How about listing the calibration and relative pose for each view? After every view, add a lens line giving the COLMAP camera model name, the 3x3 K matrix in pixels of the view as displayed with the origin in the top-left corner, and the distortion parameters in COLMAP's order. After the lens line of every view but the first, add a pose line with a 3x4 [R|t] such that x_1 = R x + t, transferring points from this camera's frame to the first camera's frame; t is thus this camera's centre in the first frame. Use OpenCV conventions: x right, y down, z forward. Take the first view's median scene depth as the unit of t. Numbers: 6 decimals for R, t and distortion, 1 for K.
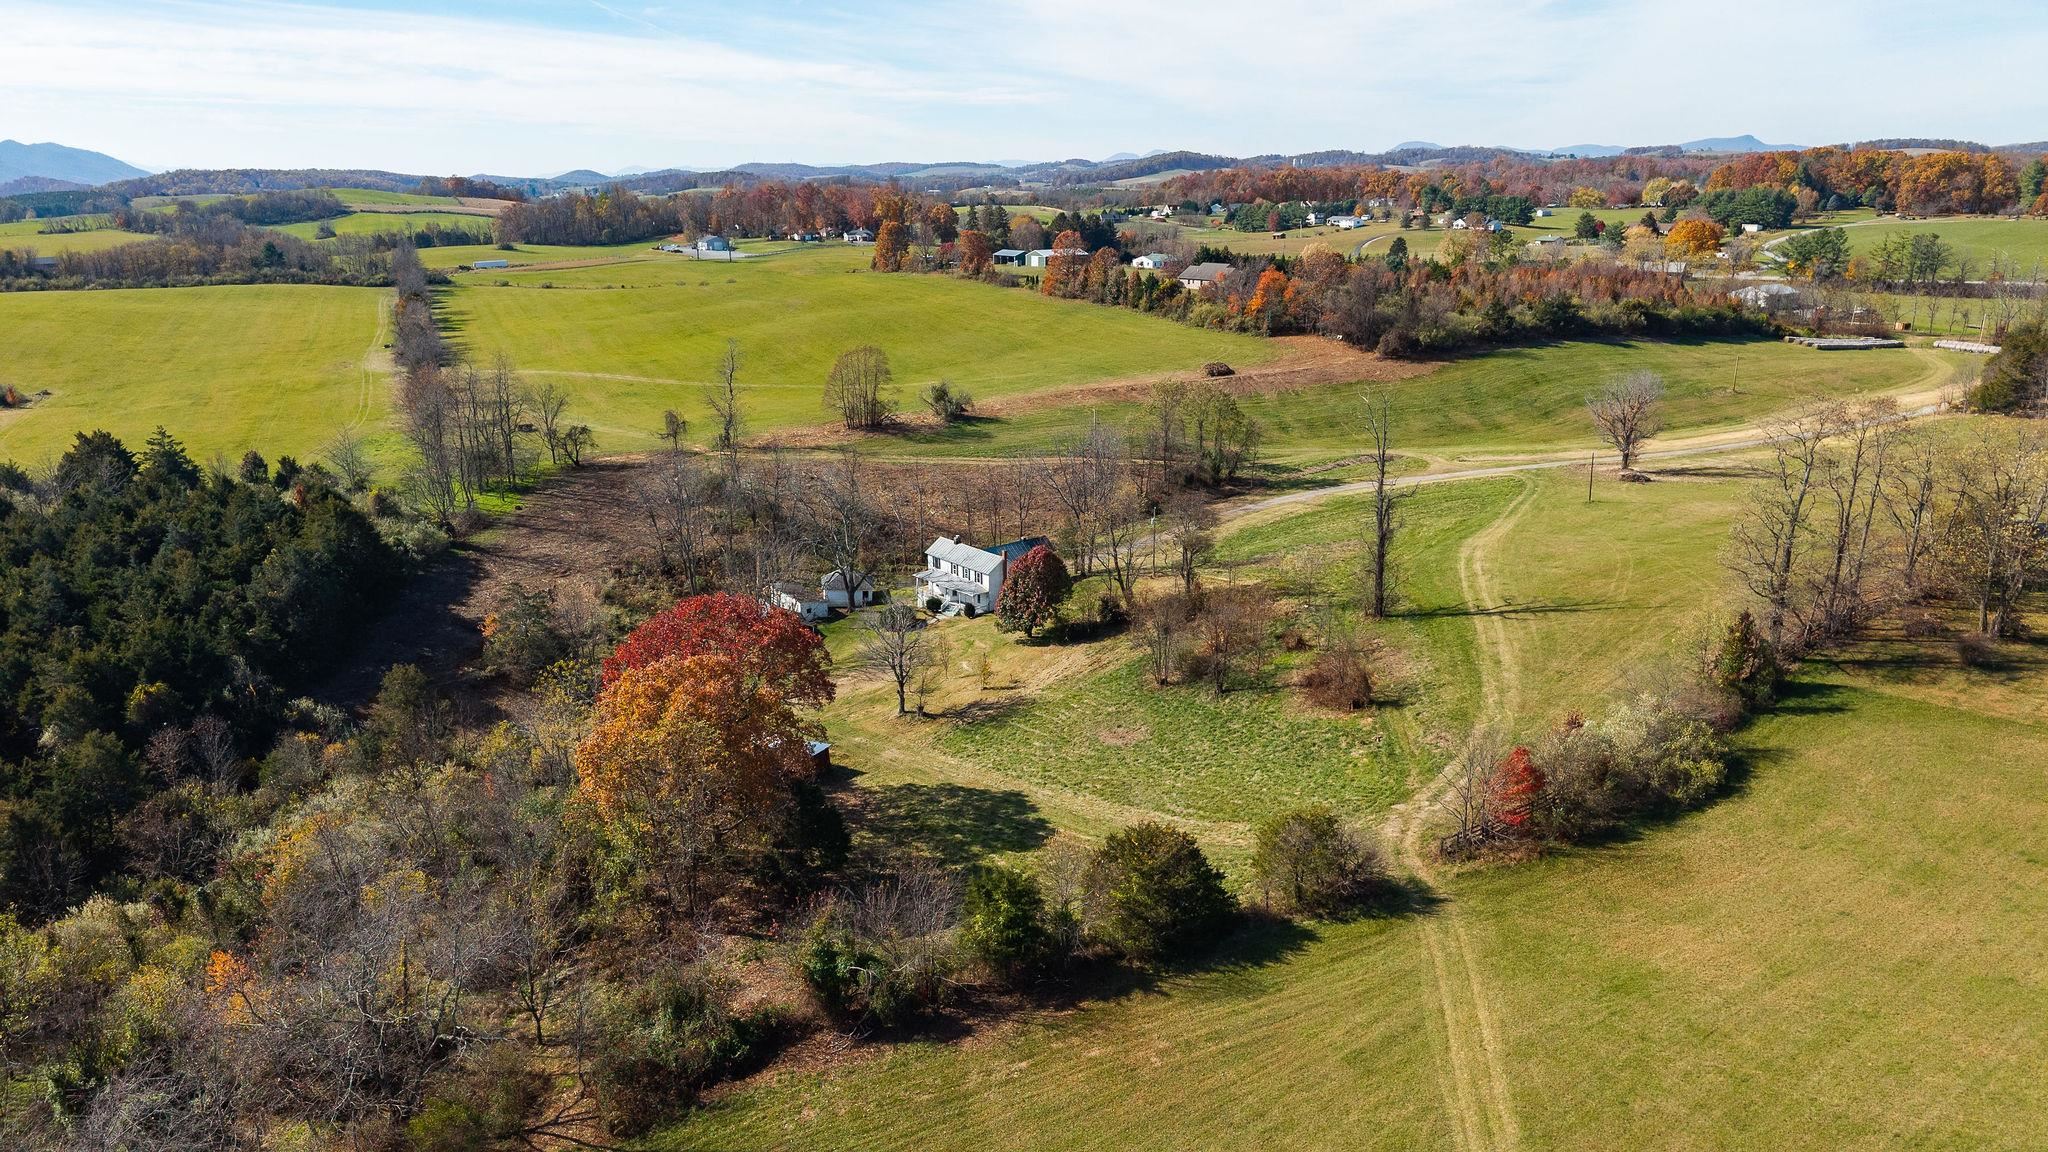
lens RADIAL K [[1339.8, 0, 1044.3], [0, 1339.8, 589.8], [0, 0, 1]] dist [0.024490, -0.028904]
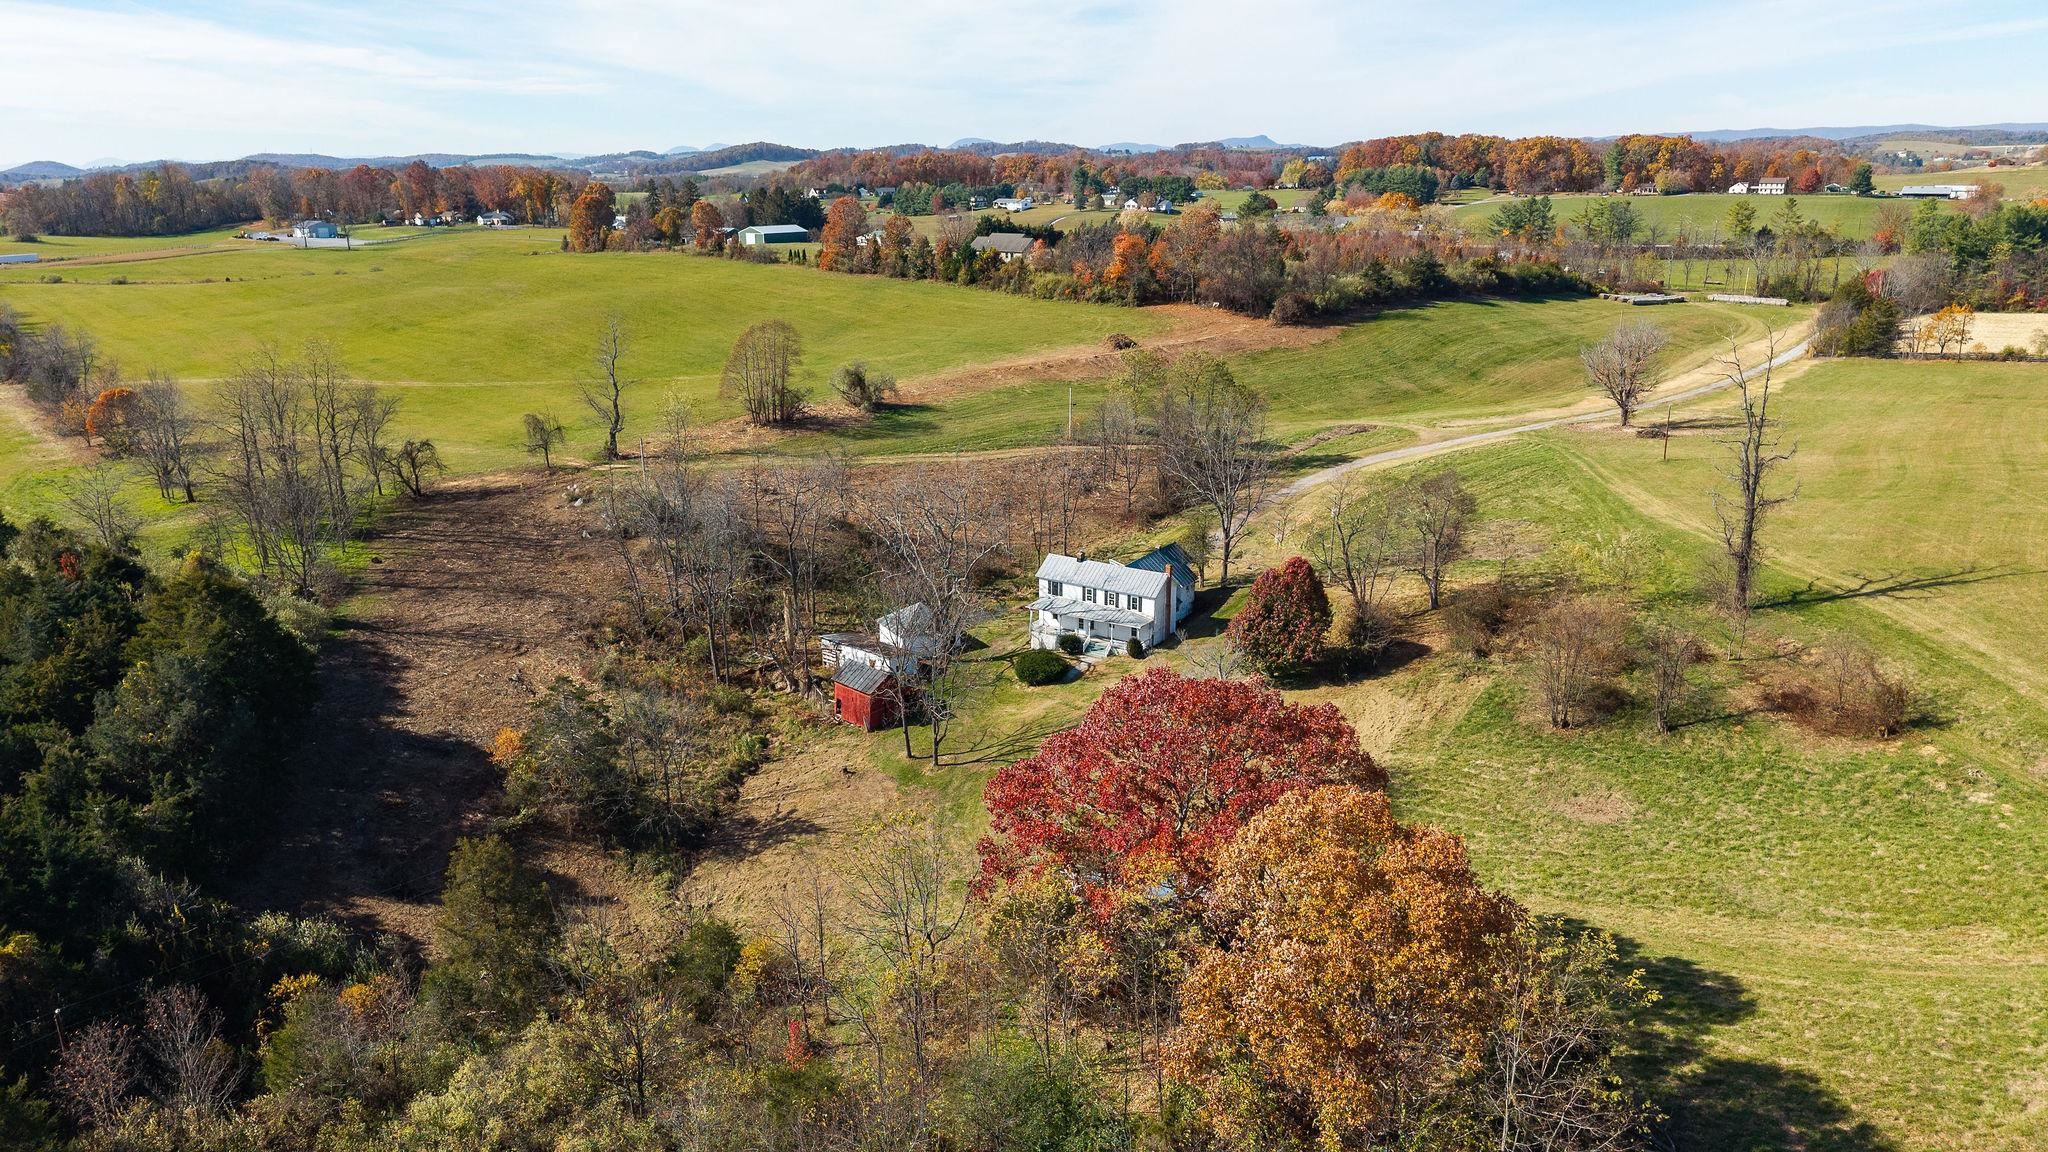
lens RADIAL K [[1339.8, 0, 1023.0], [0, 1339.8, 564.8], [0, 0, 1]] dist [0.024490, -0.028904]
pose [[0.956815, -0.080058, 0.279458, -0.175996], [0.083891, 0.996473, -0.001763, -0.019183], [-0.278331, 0.025131, 0.960156, 0.155668]]
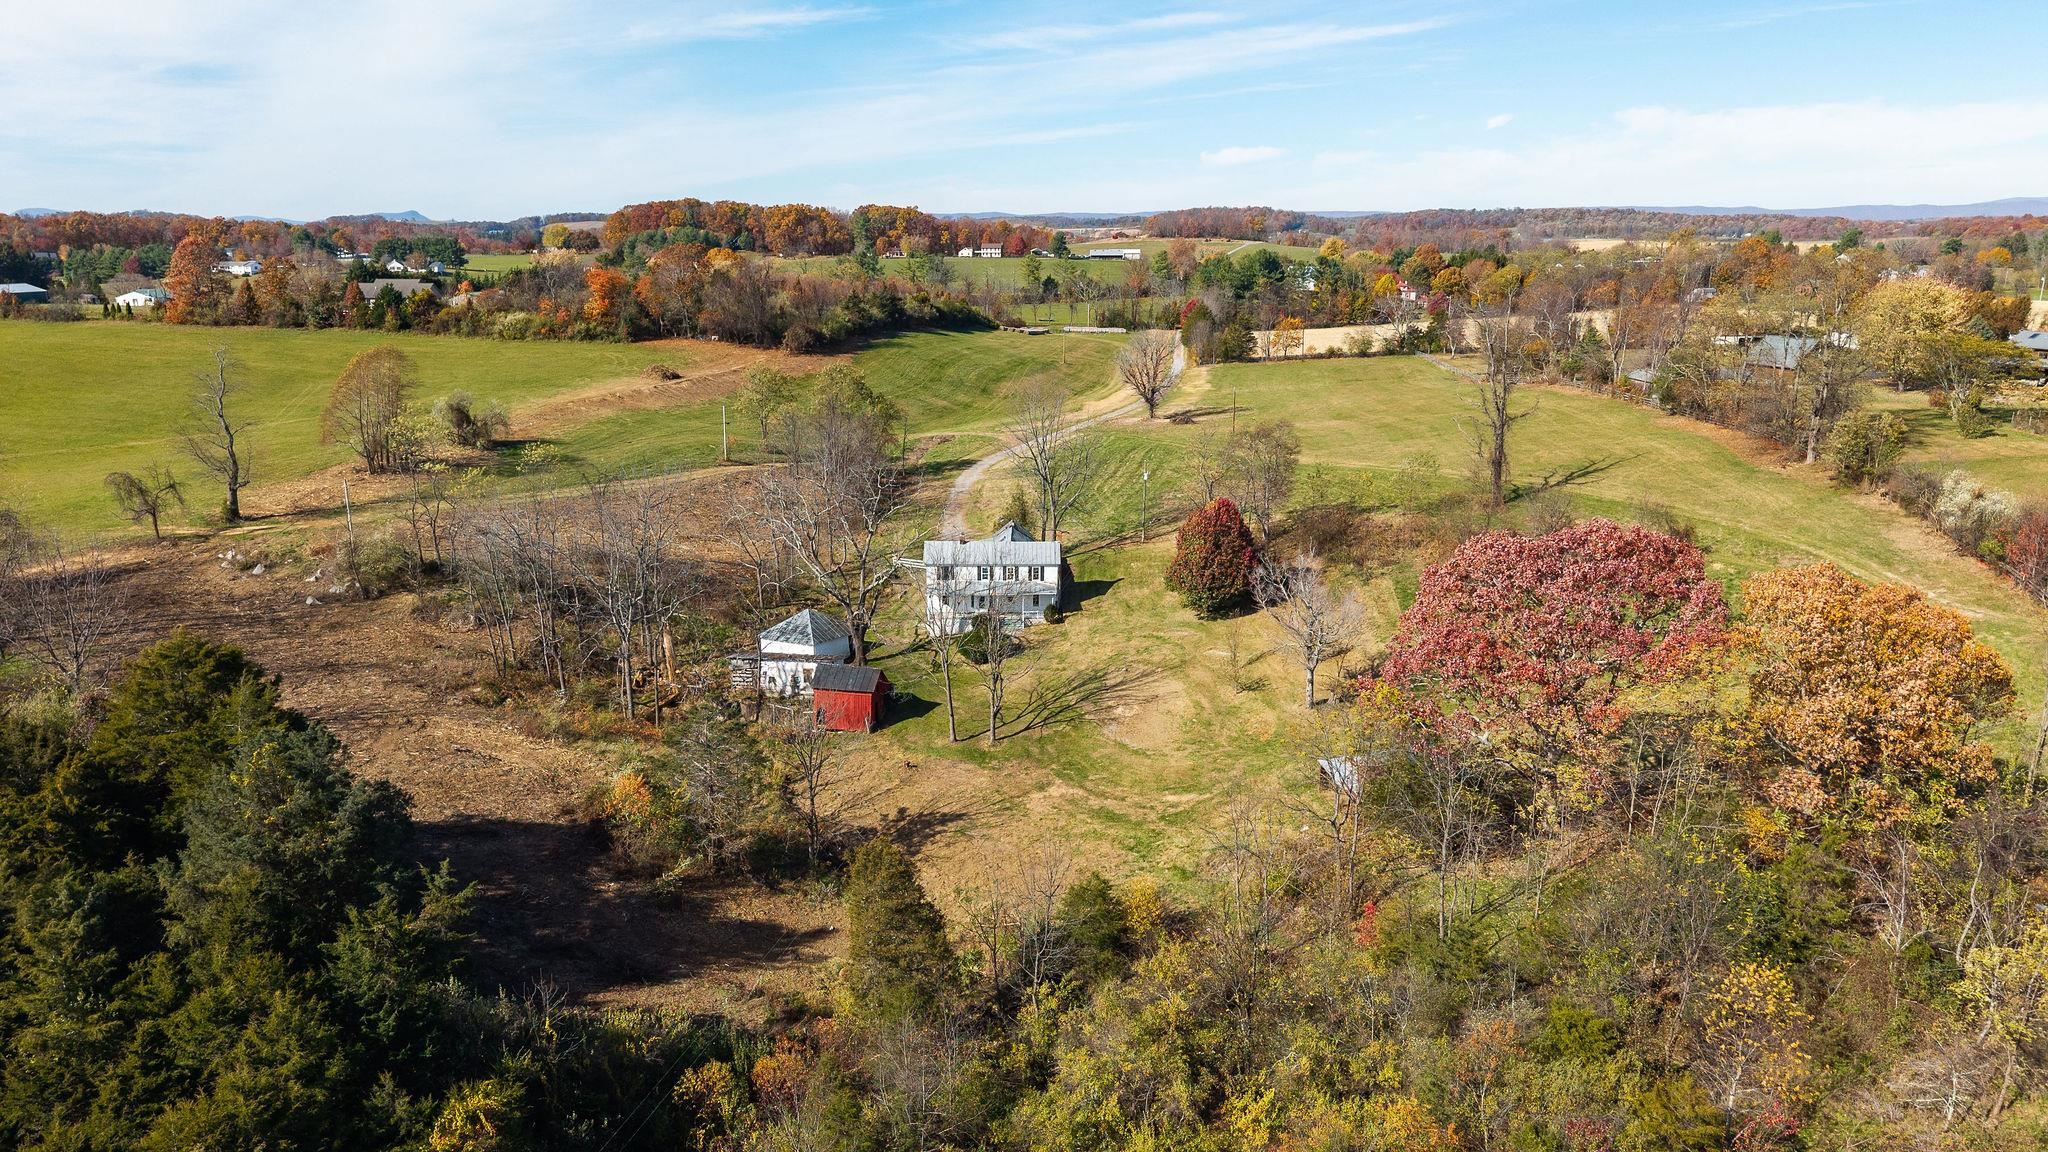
lens RADIAL K [[1339.8, 0, 1021.0], [0, 1339.8, 585.4], [0, 0, 1]] dist [0.024490, -0.028904]
pose [[0.637361, -0.180702, 0.749078, -0.353921], [0.220207, 0.974288, 0.047665, -0.022722], [-0.738431, 0.134573, 0.660765, 0.266628]]
